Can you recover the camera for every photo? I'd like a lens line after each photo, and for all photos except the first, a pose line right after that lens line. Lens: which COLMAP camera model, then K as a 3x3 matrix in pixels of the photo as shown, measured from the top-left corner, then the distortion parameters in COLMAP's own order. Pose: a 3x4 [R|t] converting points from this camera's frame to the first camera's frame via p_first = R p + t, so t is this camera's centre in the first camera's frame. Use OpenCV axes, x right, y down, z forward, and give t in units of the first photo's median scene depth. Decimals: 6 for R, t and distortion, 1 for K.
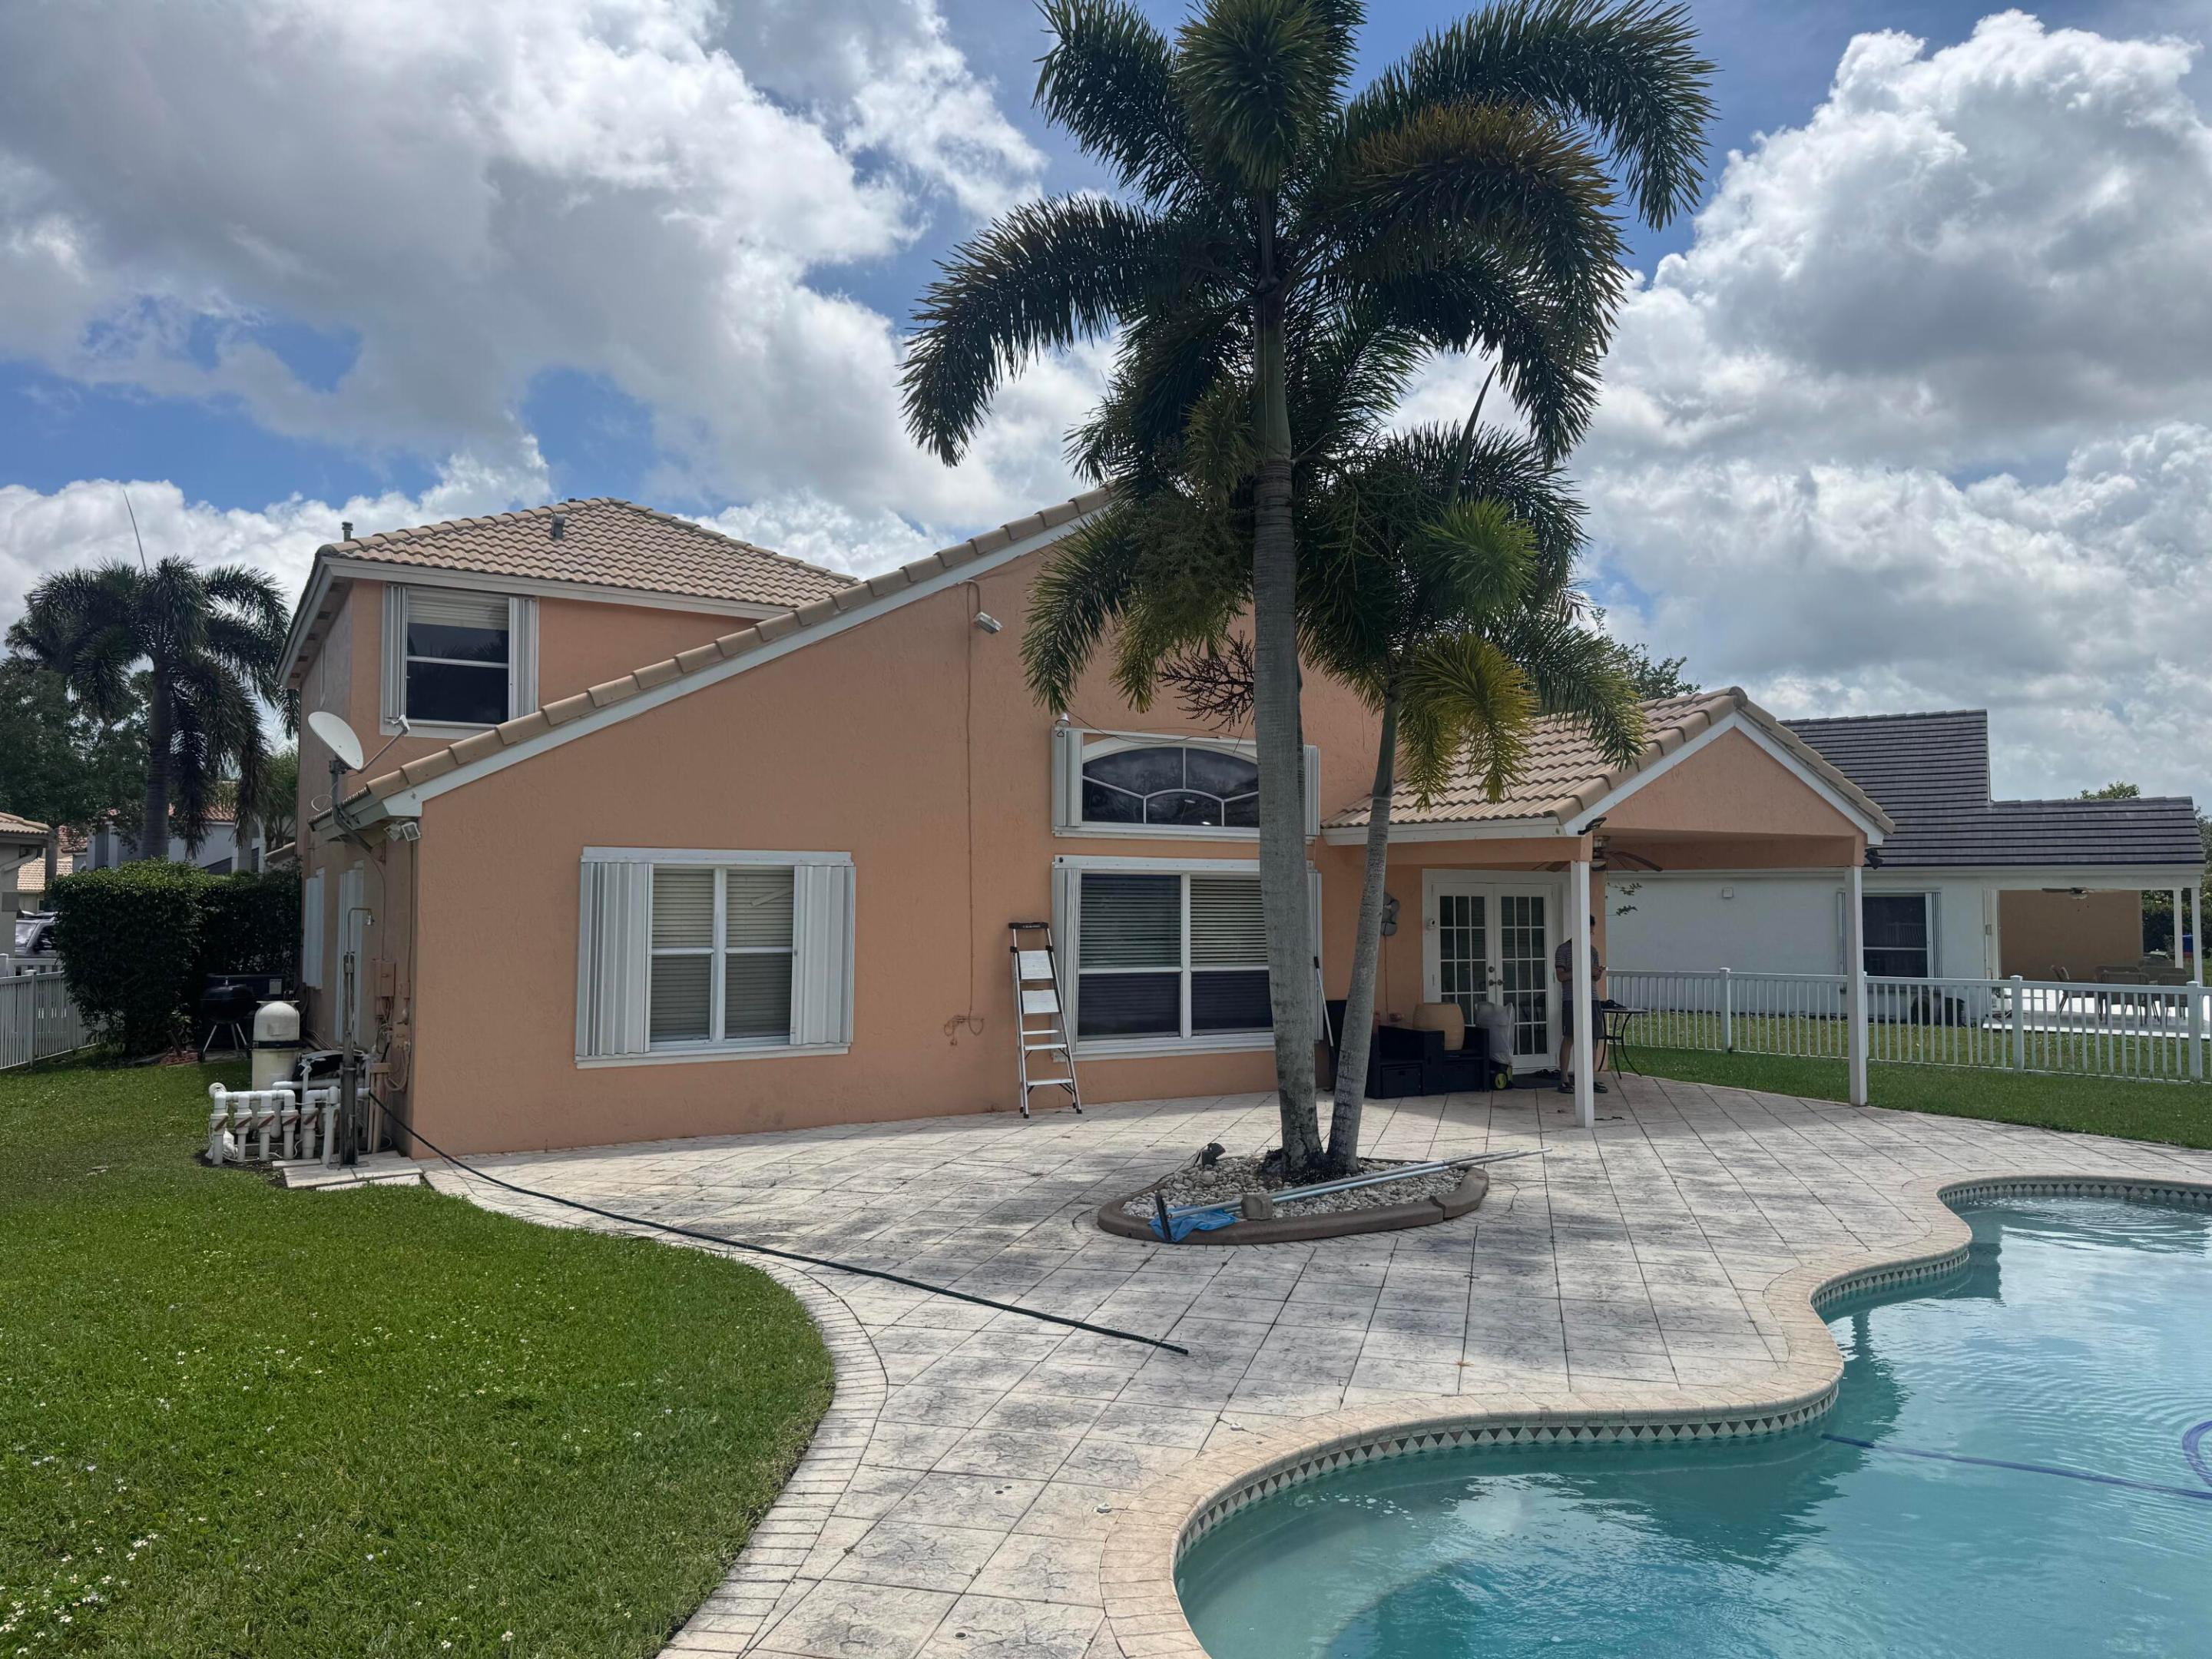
lens RADIAL K [[1523.9, 0, 1106.0], [0, 1523.9, 829.5], [0, 0, 1]] dist [0.087221, -0.110039]
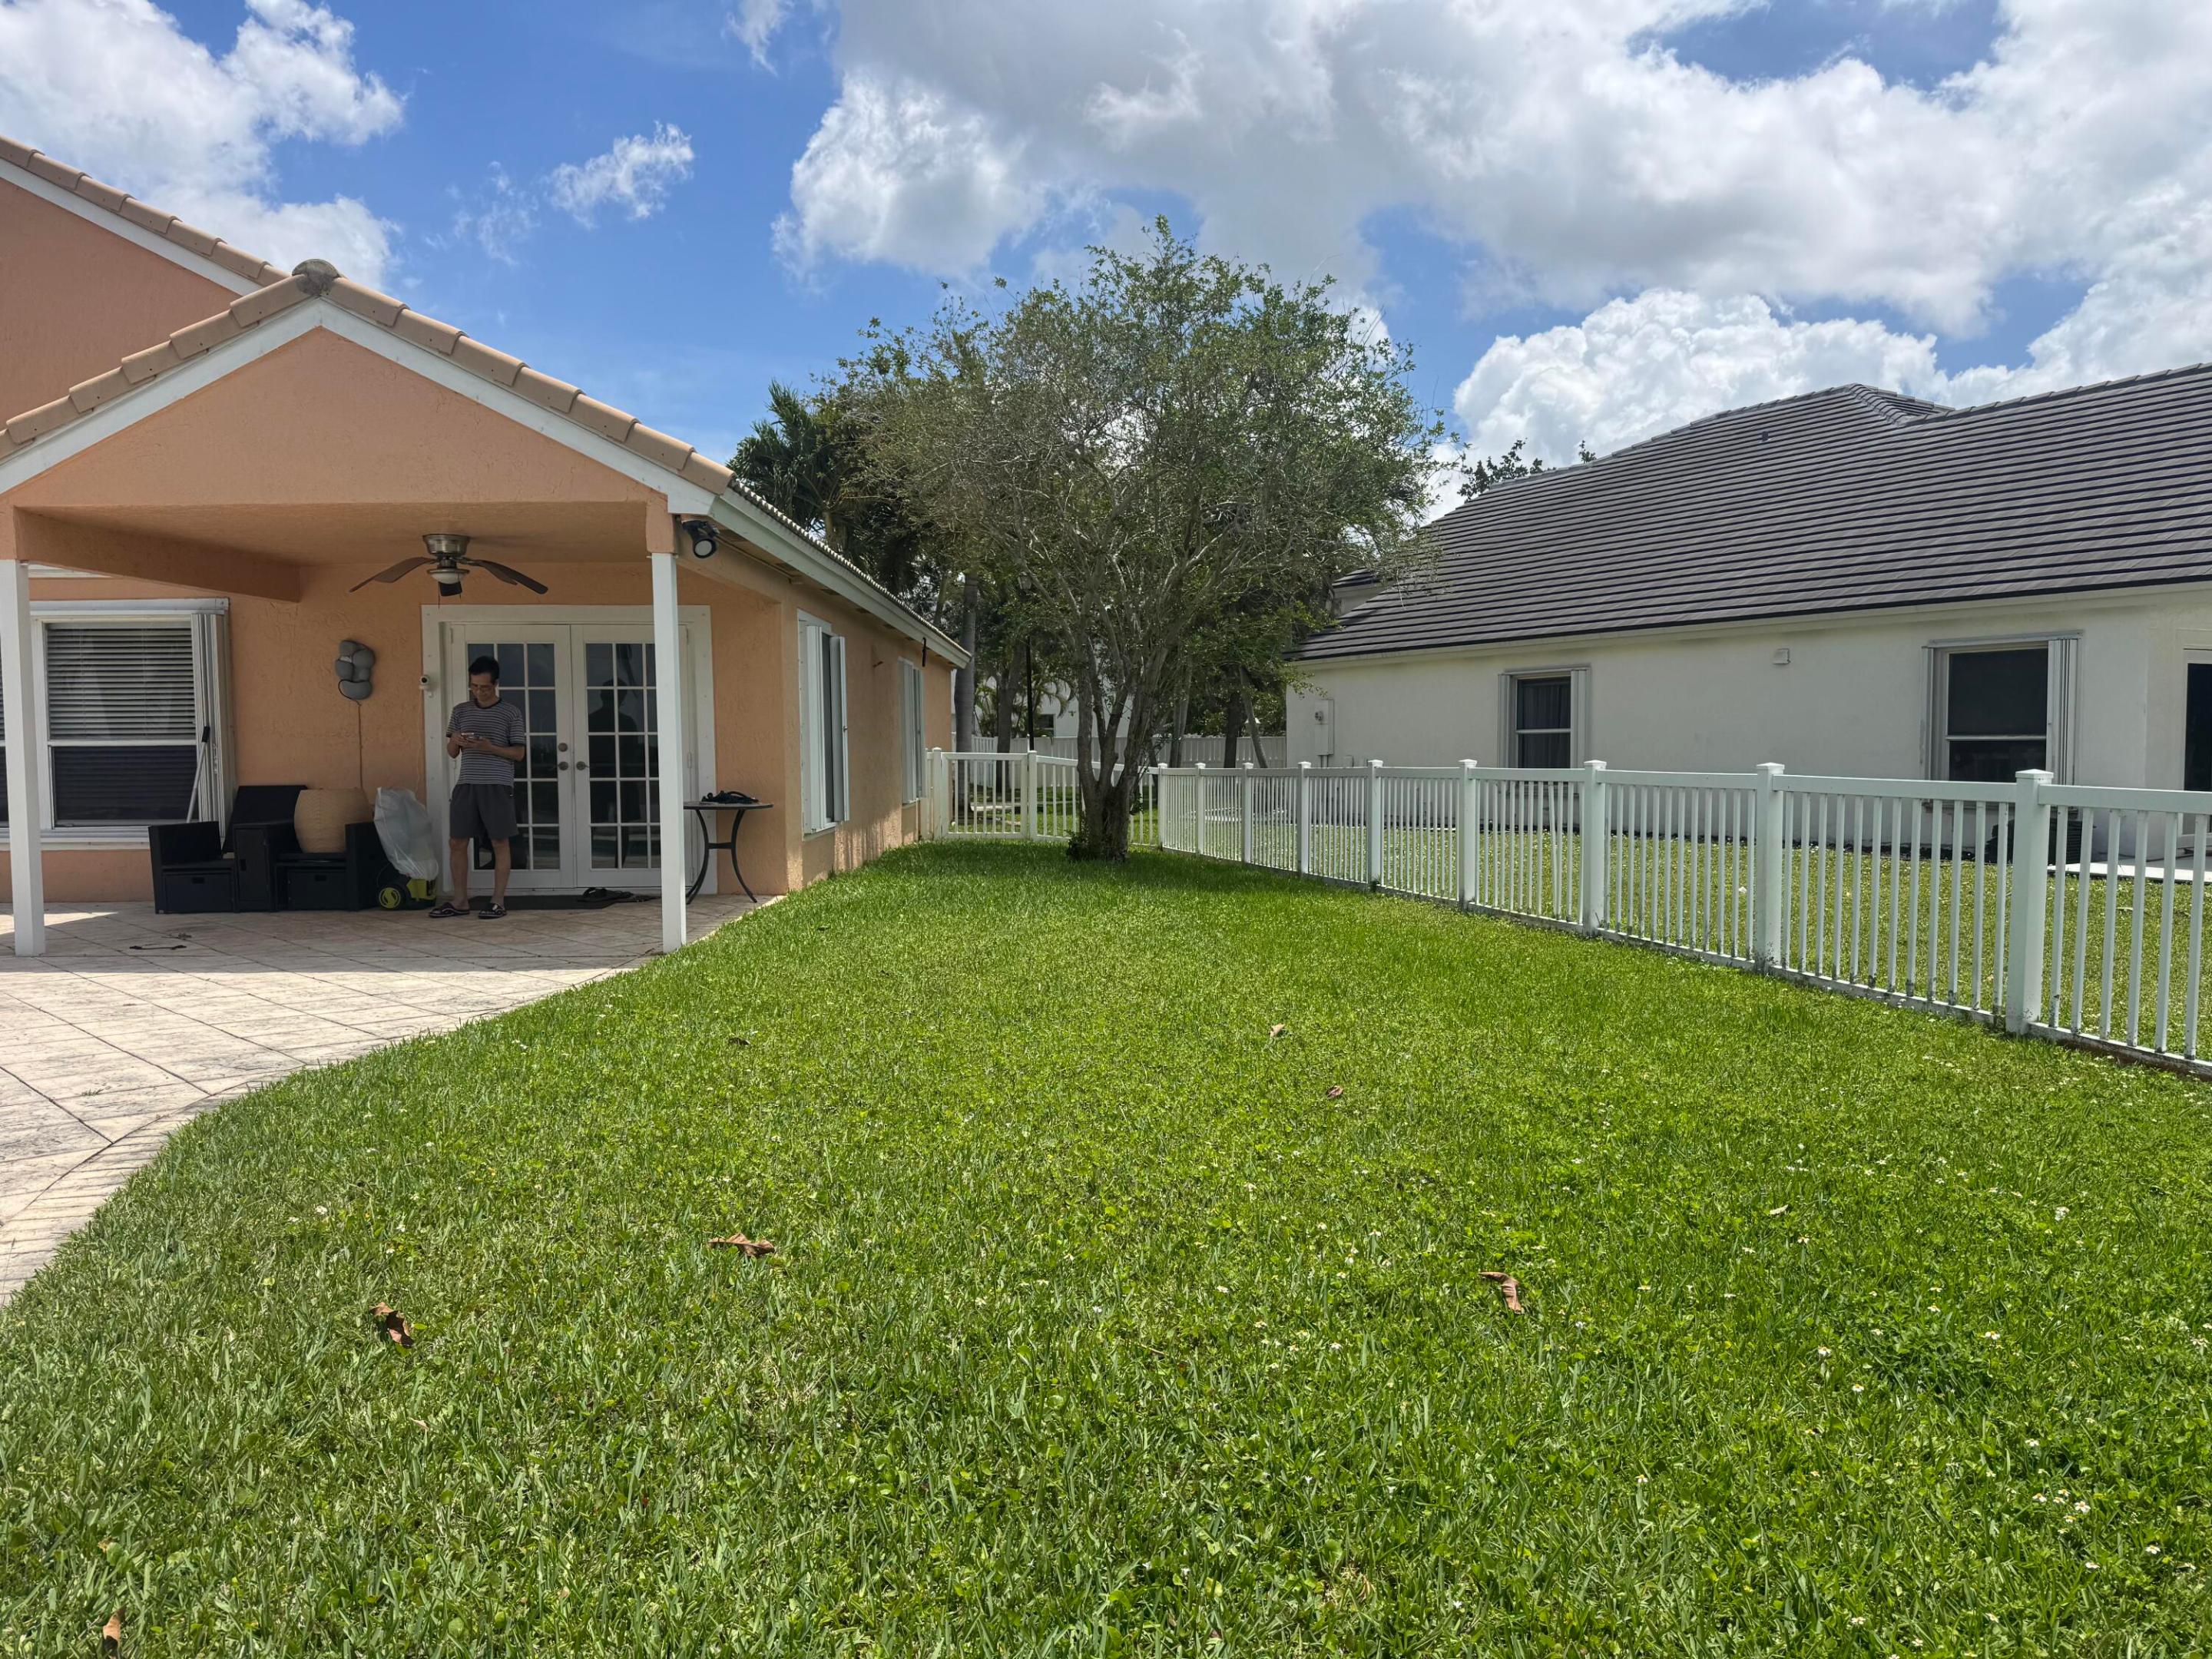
lens RADIAL K [[1523.9, 0, 1106.0], [0, 1523.9, 829.5], [0, 0, 1]] dist [0.087221, -0.110039]
pose [[0.871068, 0.015320, -0.490923, 0.825406], [0.034590, 0.995118, 0.092429, 0.071882], [0.489943, -0.097493, 0.866286, 0.497384]]
